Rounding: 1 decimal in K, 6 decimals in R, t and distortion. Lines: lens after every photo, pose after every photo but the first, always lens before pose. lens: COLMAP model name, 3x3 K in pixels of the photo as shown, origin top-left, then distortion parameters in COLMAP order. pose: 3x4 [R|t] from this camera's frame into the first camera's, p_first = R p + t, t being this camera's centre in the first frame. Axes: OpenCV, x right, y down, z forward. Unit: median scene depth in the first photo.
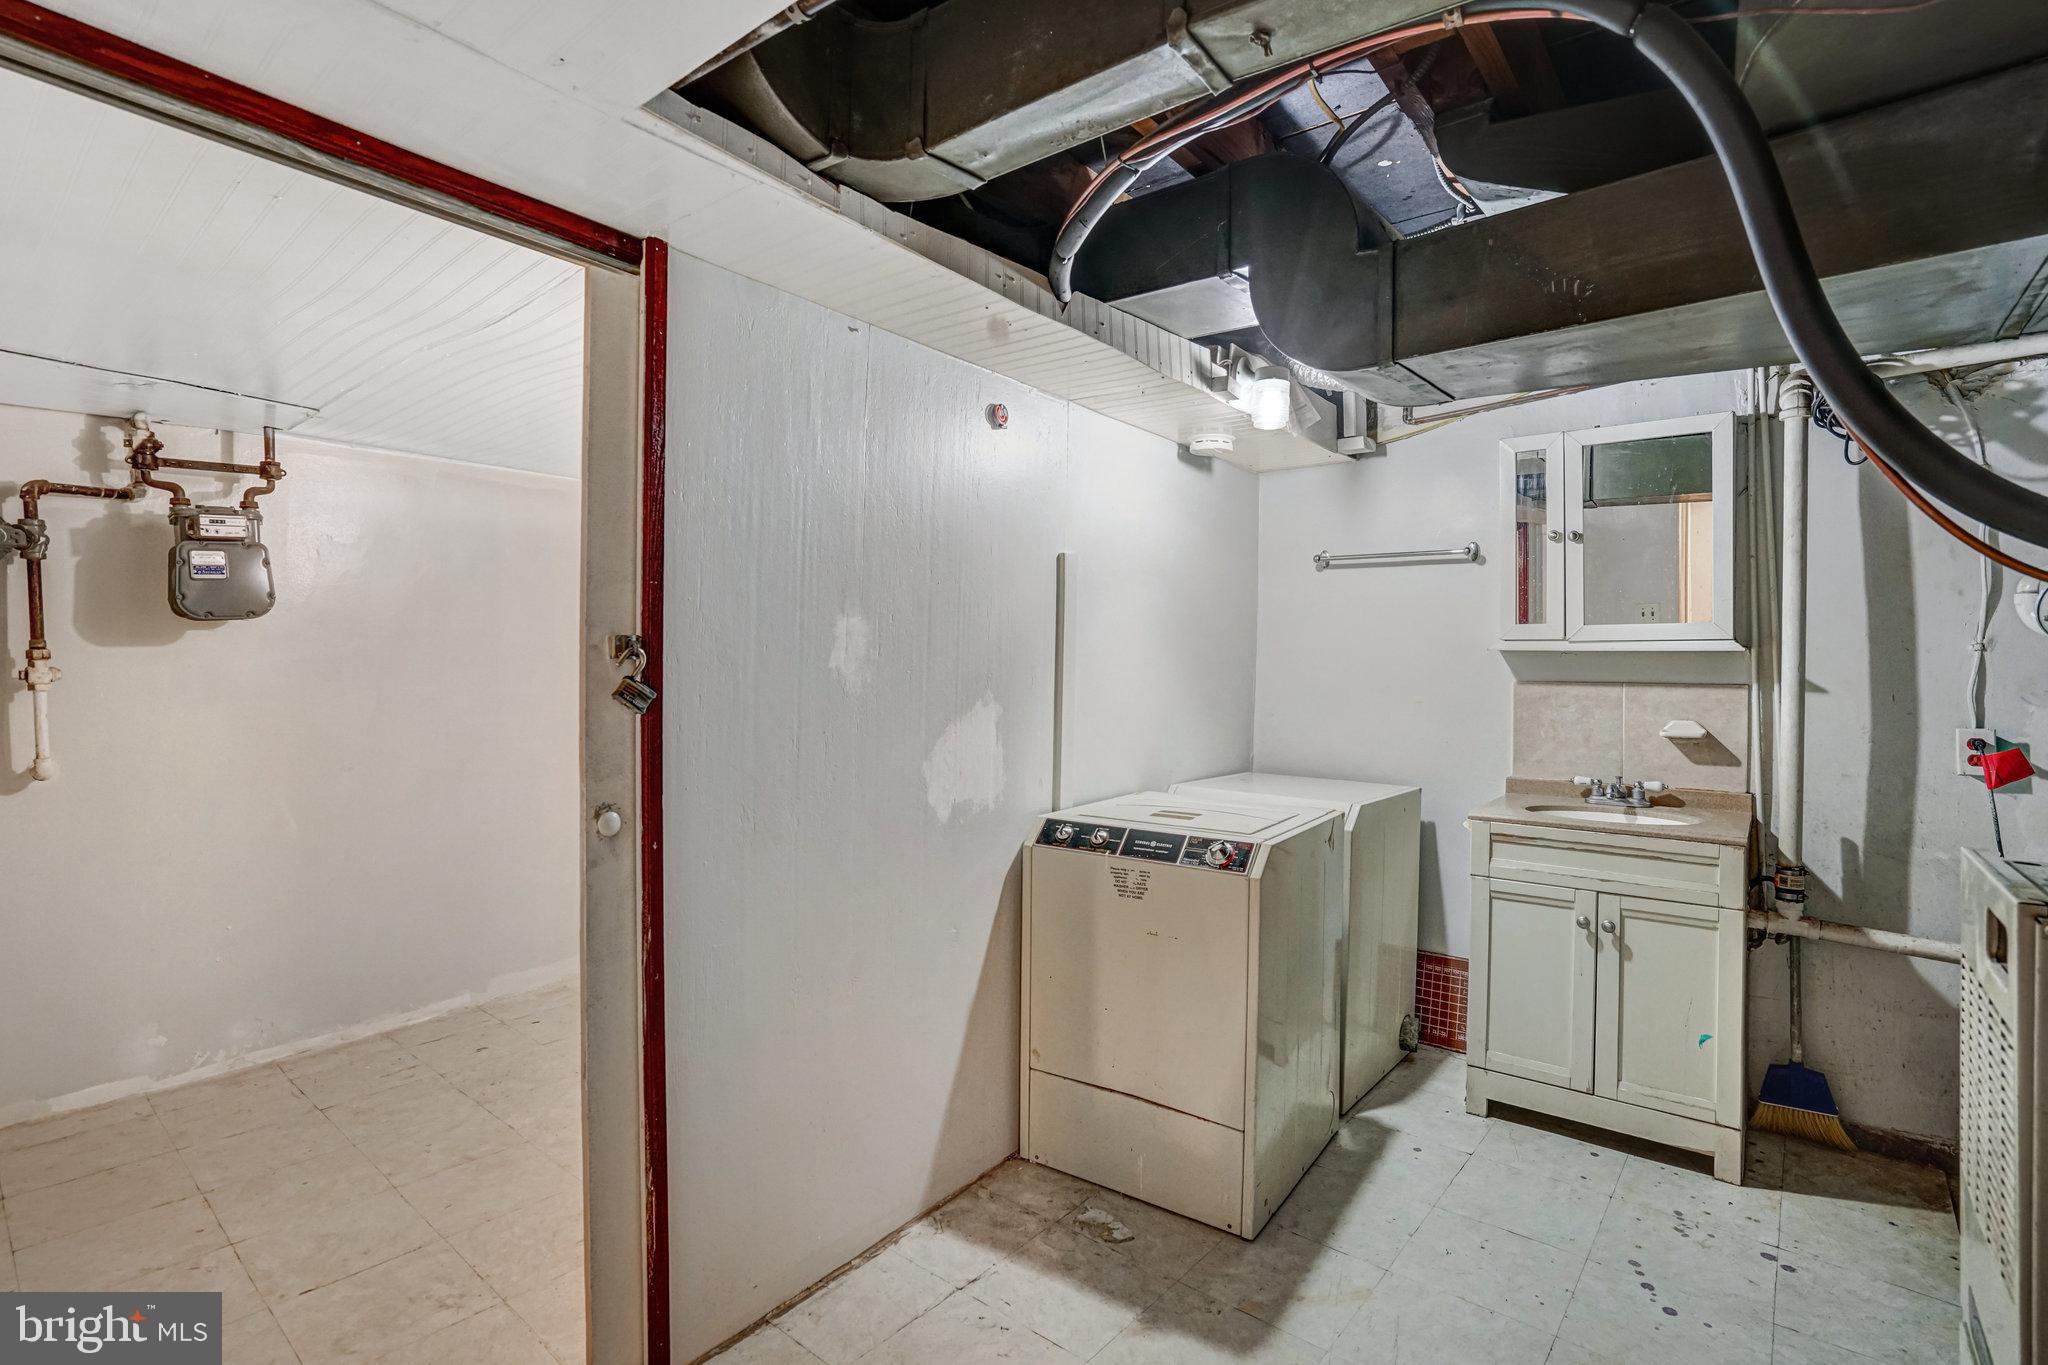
lens RADIAL K [[988.9, 0, 996.5], [0, 988.9, 679.9], [0, 0, 1]] dist [-0.027793, 0.014550]
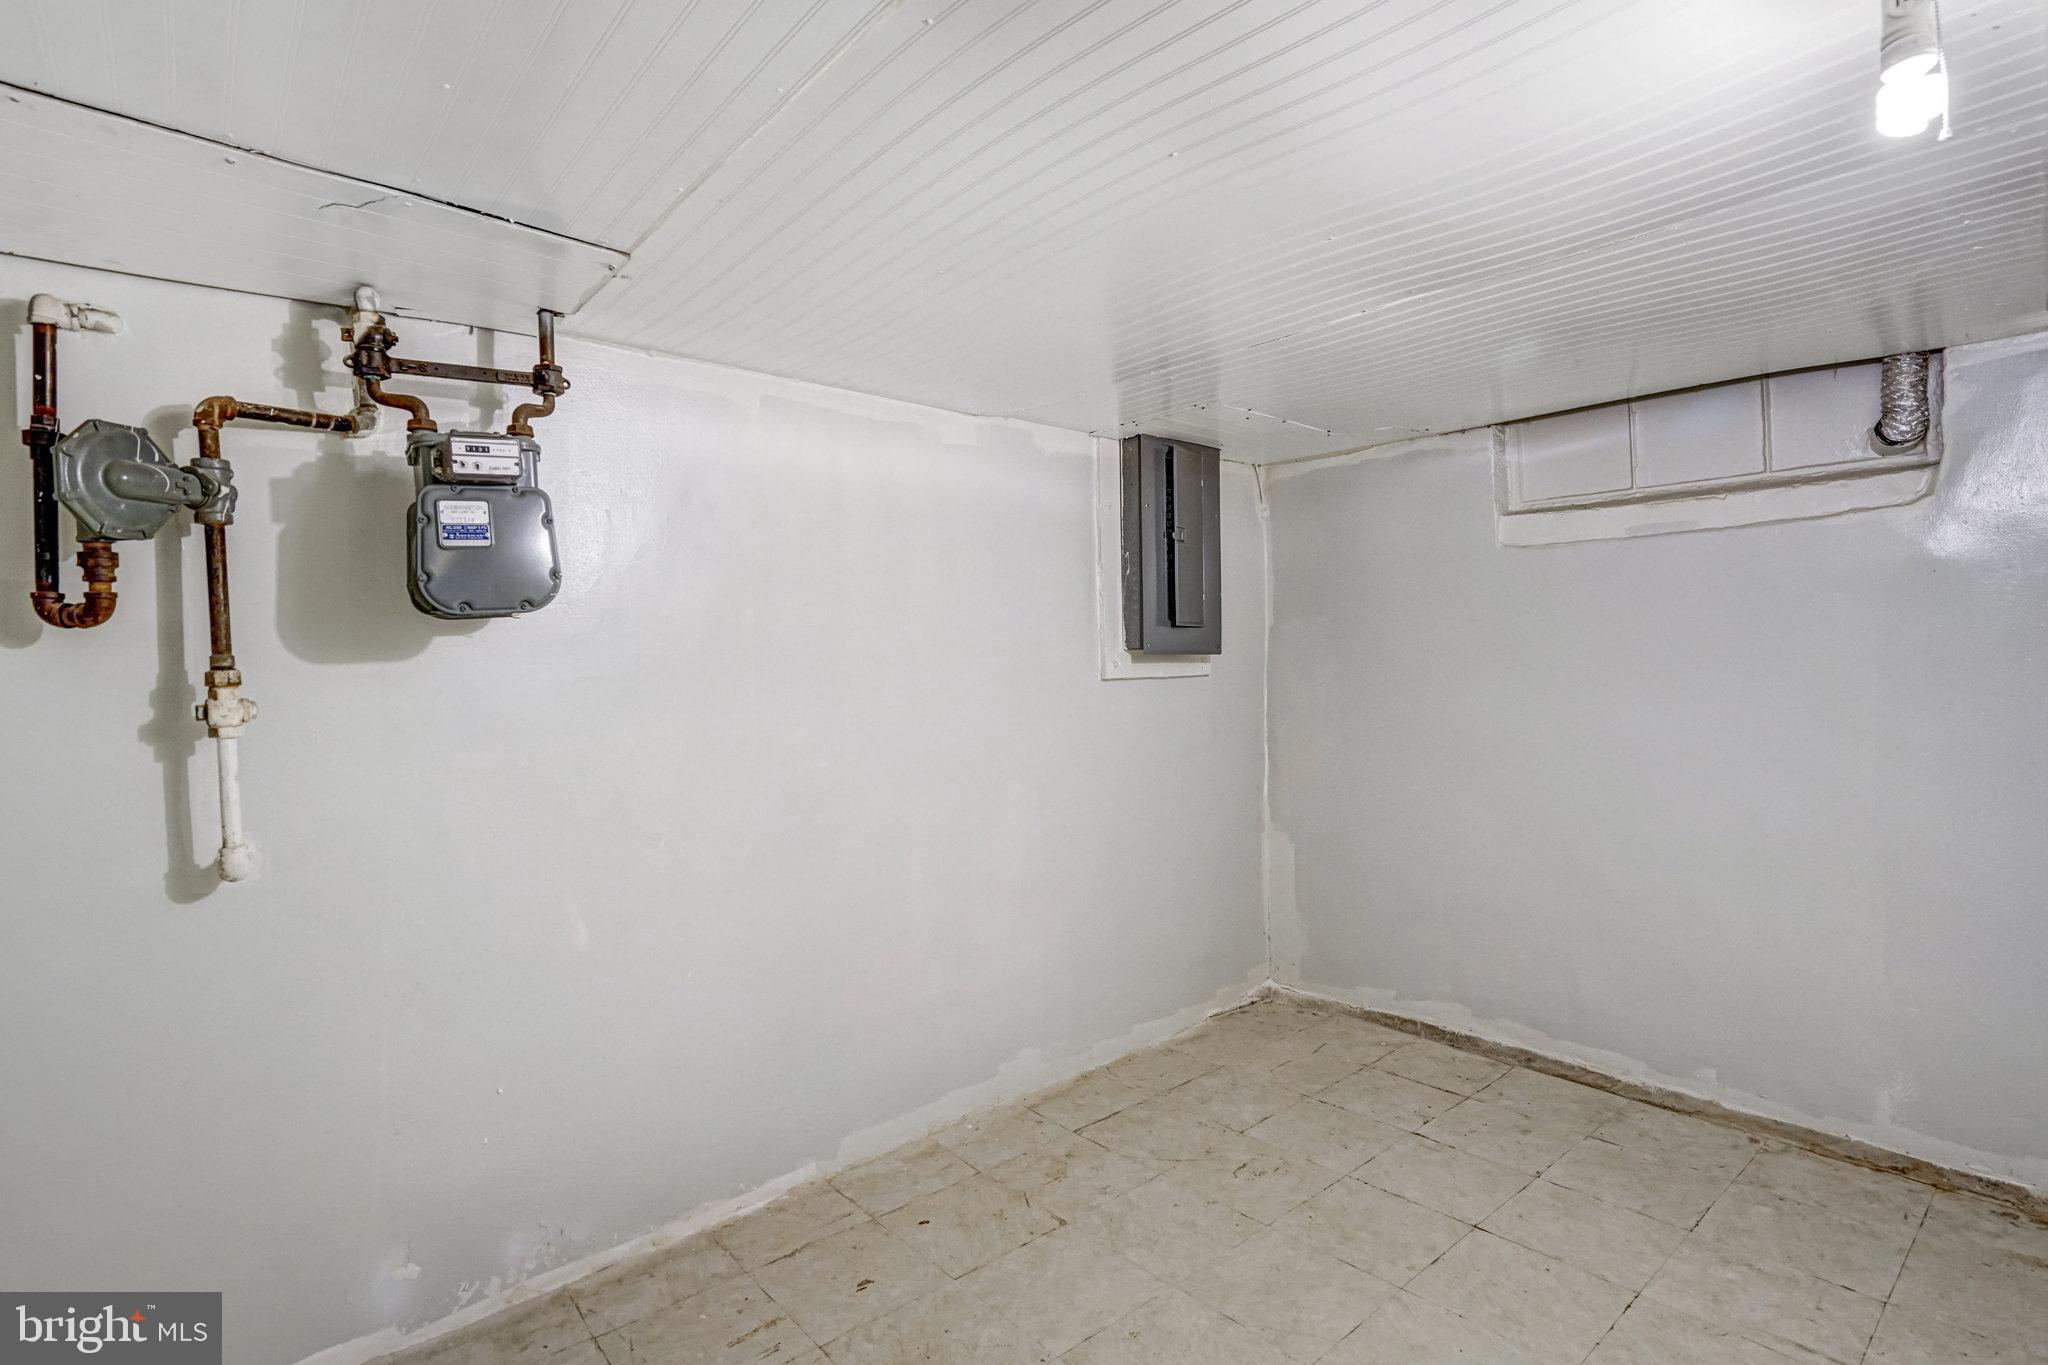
lens RADIAL K [[986.9, 0, 1007.8], [0, 986.9, 671.7], [0, 0, 1]] dist [-0.045937, 0.019607]
pose [[0.987556, -0.024326, -0.155378, -0.378704], [0.022566, 0.999660, -0.013083, -0.010690], [0.155643, 0.009414, 0.987768, 0.452444]]
